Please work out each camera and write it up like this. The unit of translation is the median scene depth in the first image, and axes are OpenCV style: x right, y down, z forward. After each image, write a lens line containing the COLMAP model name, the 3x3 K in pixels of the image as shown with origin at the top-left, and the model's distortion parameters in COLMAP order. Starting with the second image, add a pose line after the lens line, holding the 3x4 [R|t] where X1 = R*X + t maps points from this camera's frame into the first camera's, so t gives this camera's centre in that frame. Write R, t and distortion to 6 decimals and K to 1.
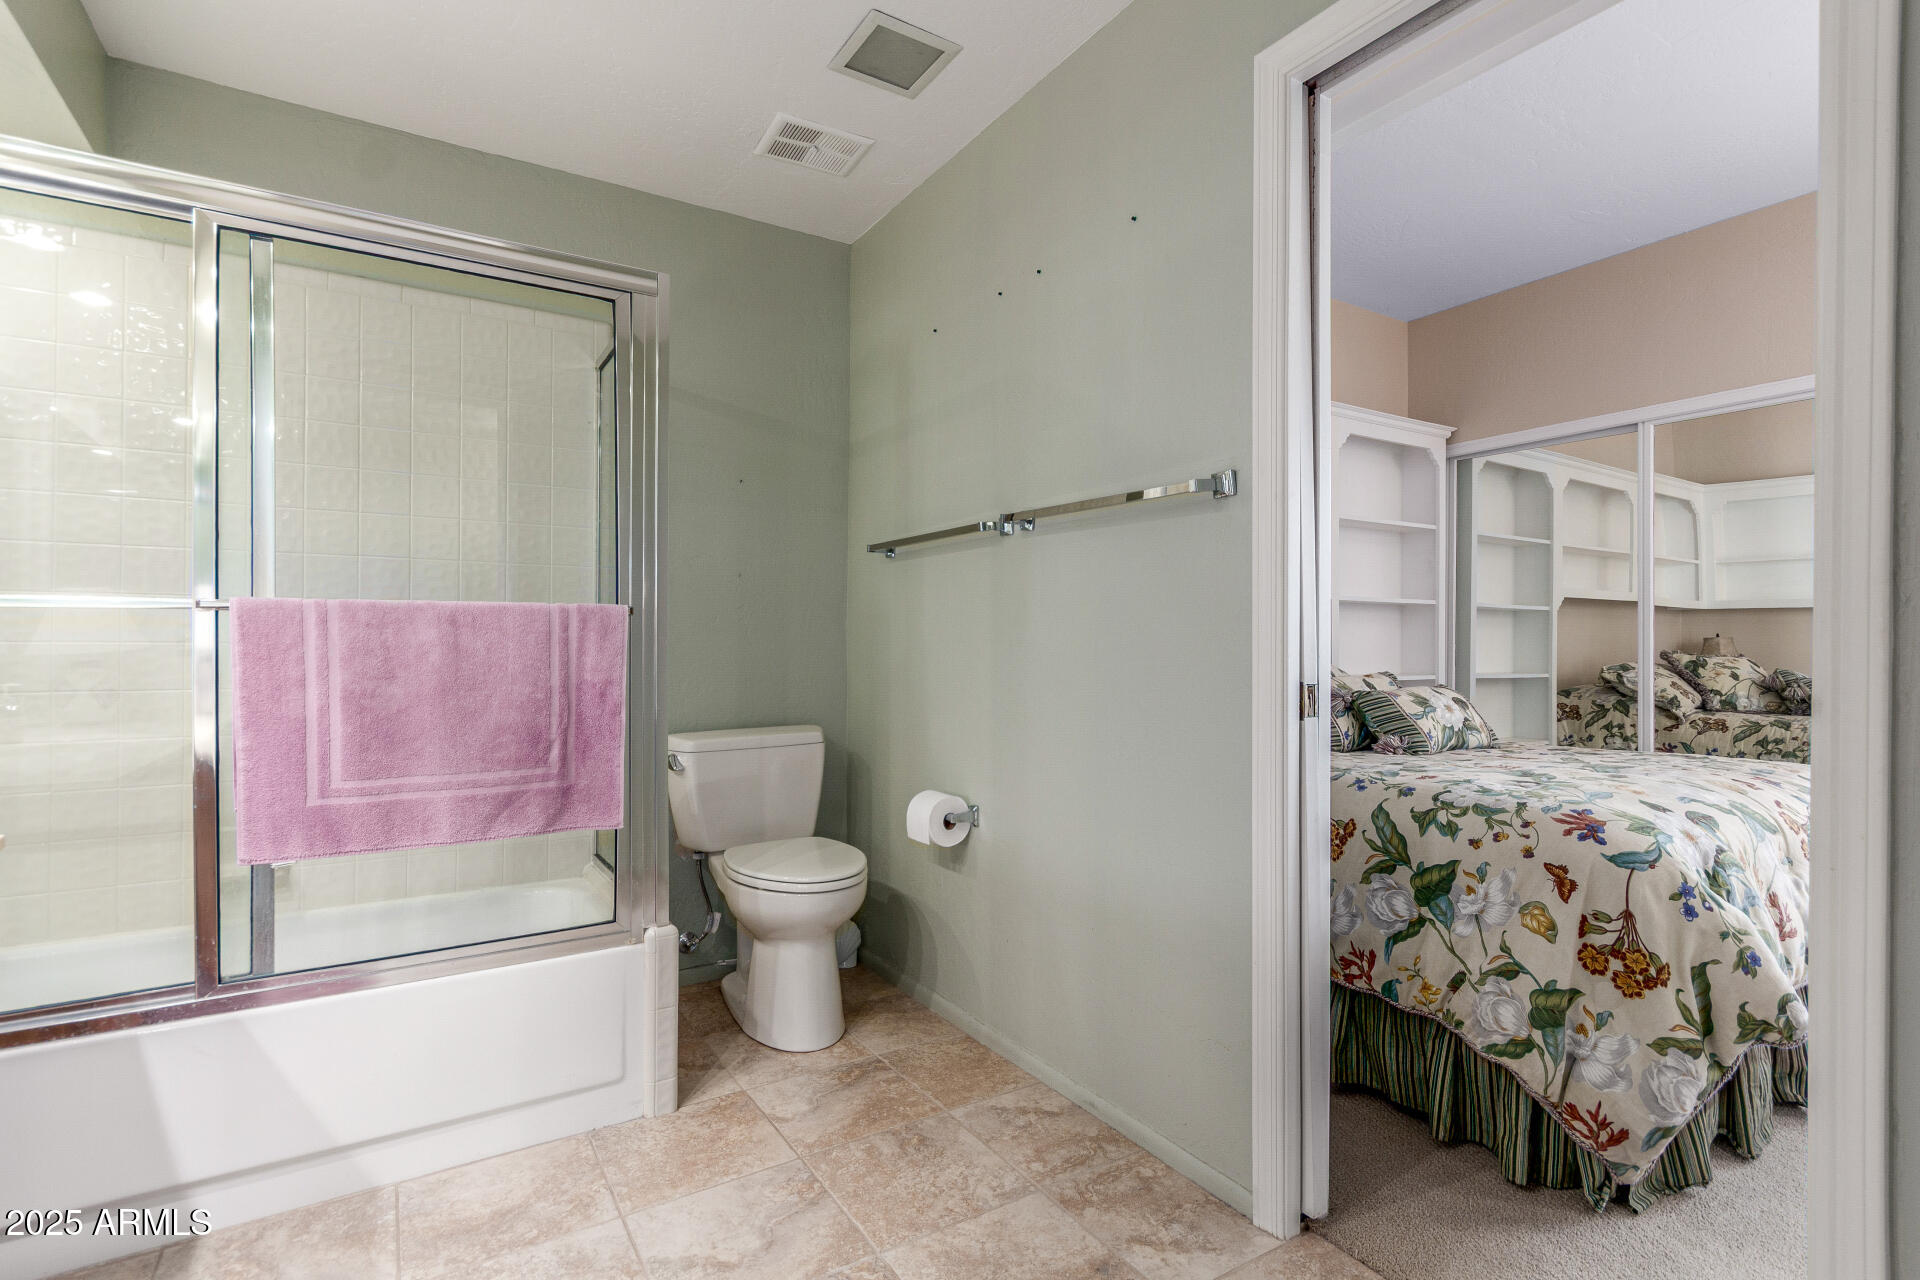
lens RADIAL K [[902.2, 0, 942.9], [0, 902.2, 648.4], [0, 0, 1]] dist [0.003031, -0.000148]
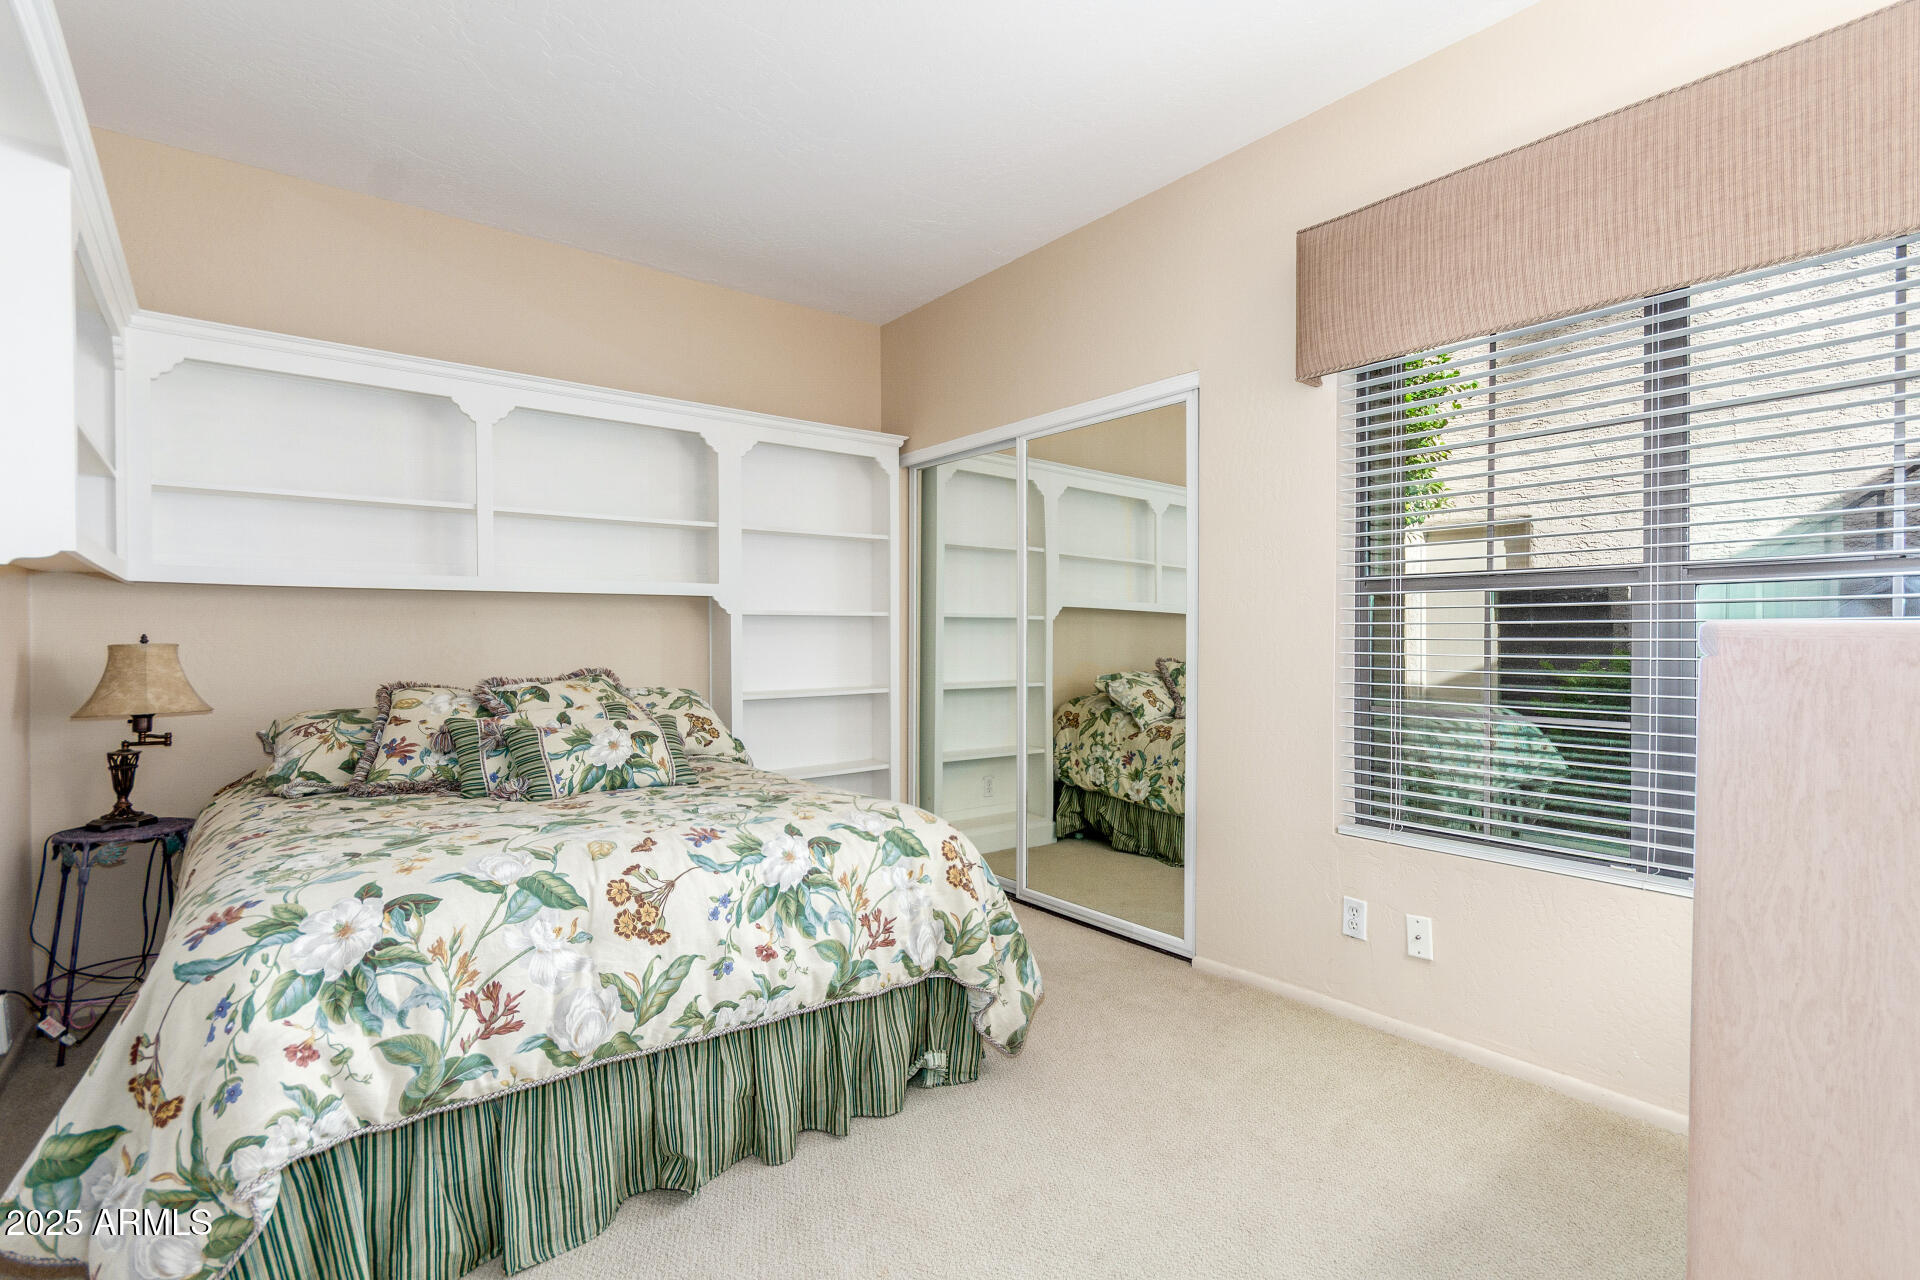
lens RADIAL K [[902.2, 0, 952.1], [0, 902.2, 642.0], [0, 0, 1]] dist [0.003031, -0.000148]
pose [[0.988892, -0.005947, 0.148514, 0.468972], [0.005328, 0.999975, 0.004564, -0.025509], [-0.148538, -0.003722, 0.988900, 0.020670]]
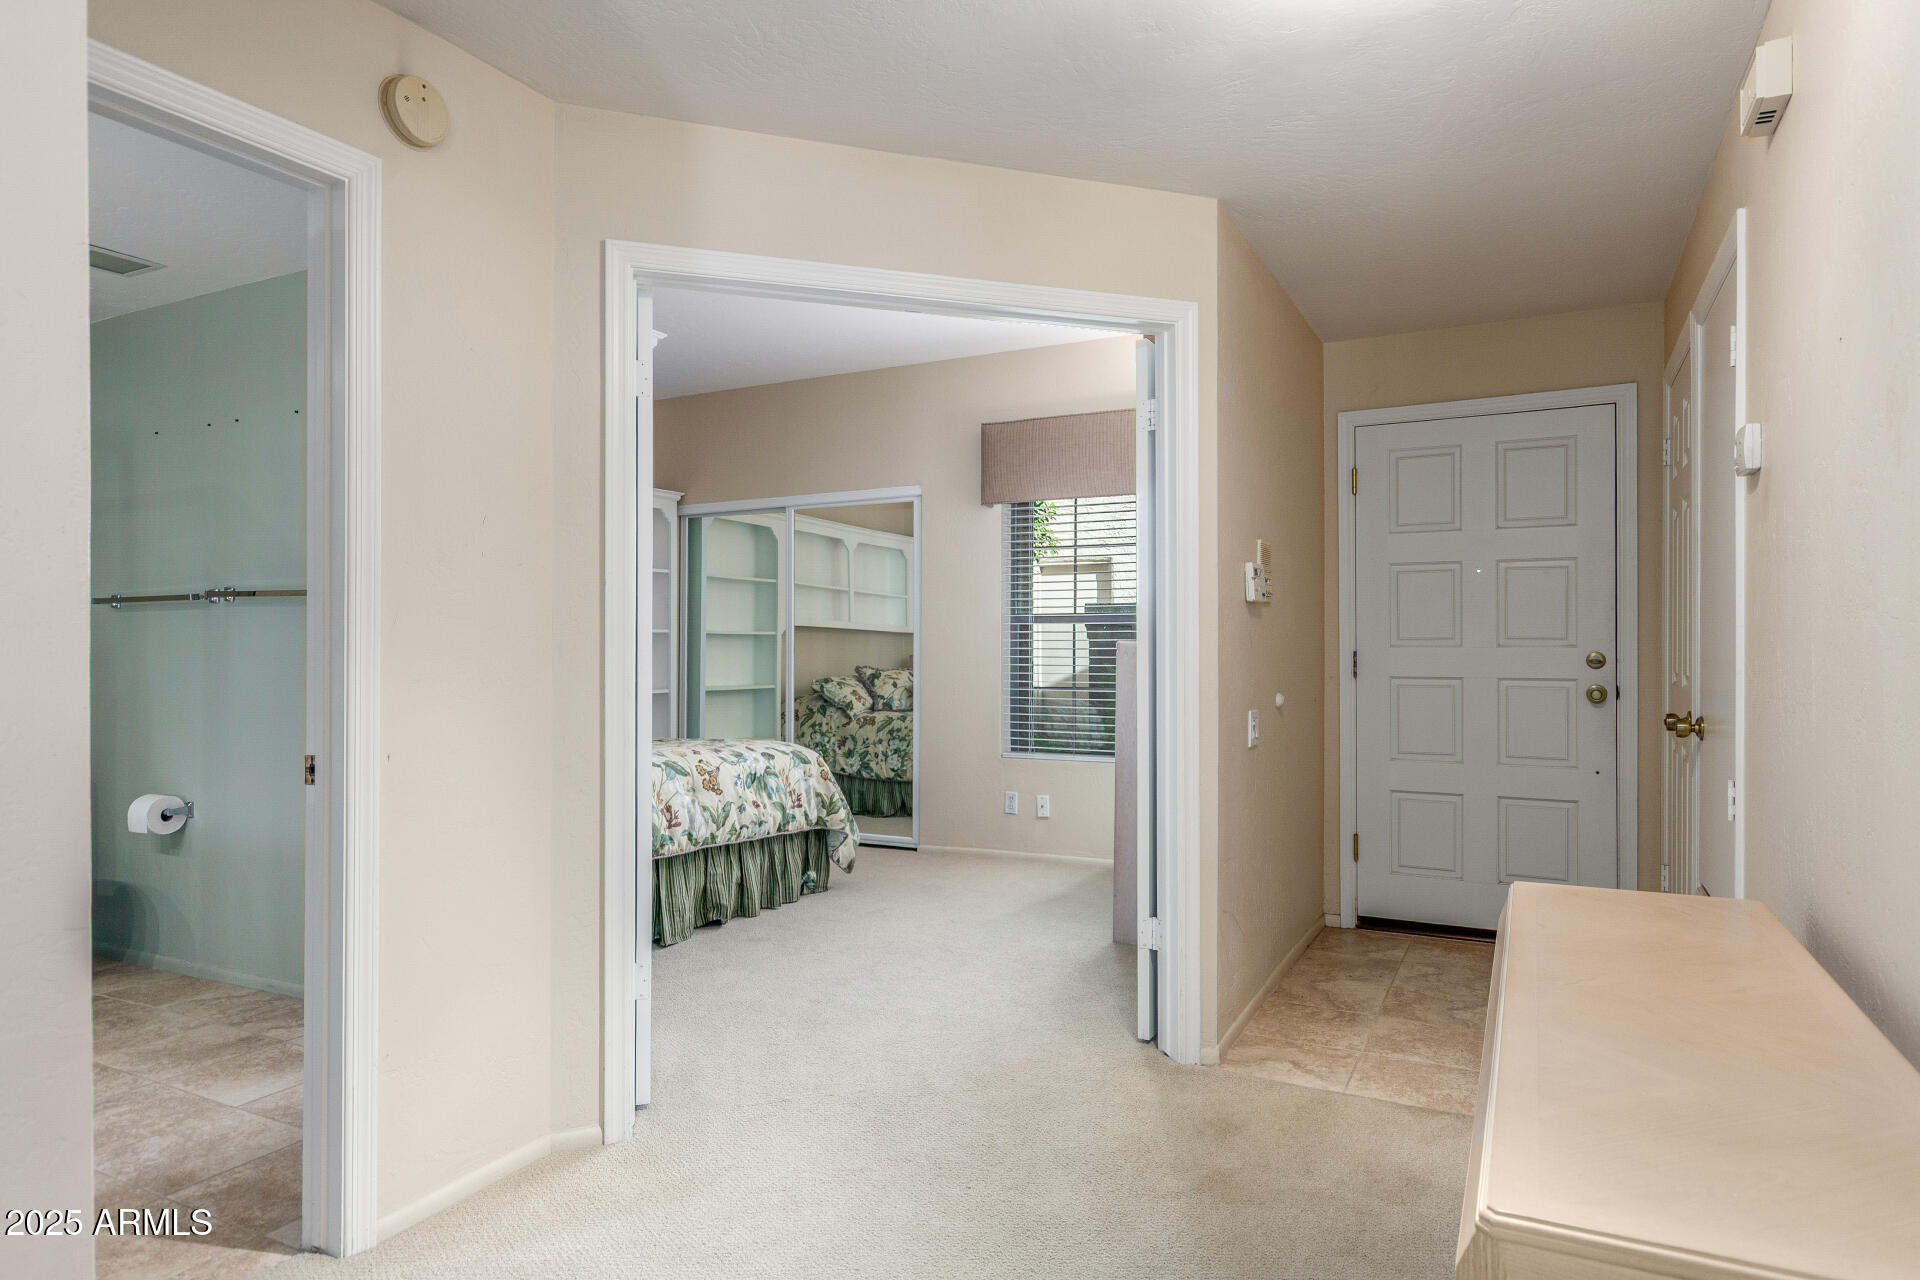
lens RADIAL K [[1111.6, 0, 949.2], [0, 1111.6, 640.2], [0, 0, 1]] dist [-0.007407, -0.000194]
pose [[0.850725, -0.000011, 0.525610, 0.067568], [0.005996, 0.999935, -0.009685, -0.021541], [-0.525576, 0.011391, 0.850670, -0.511039]]
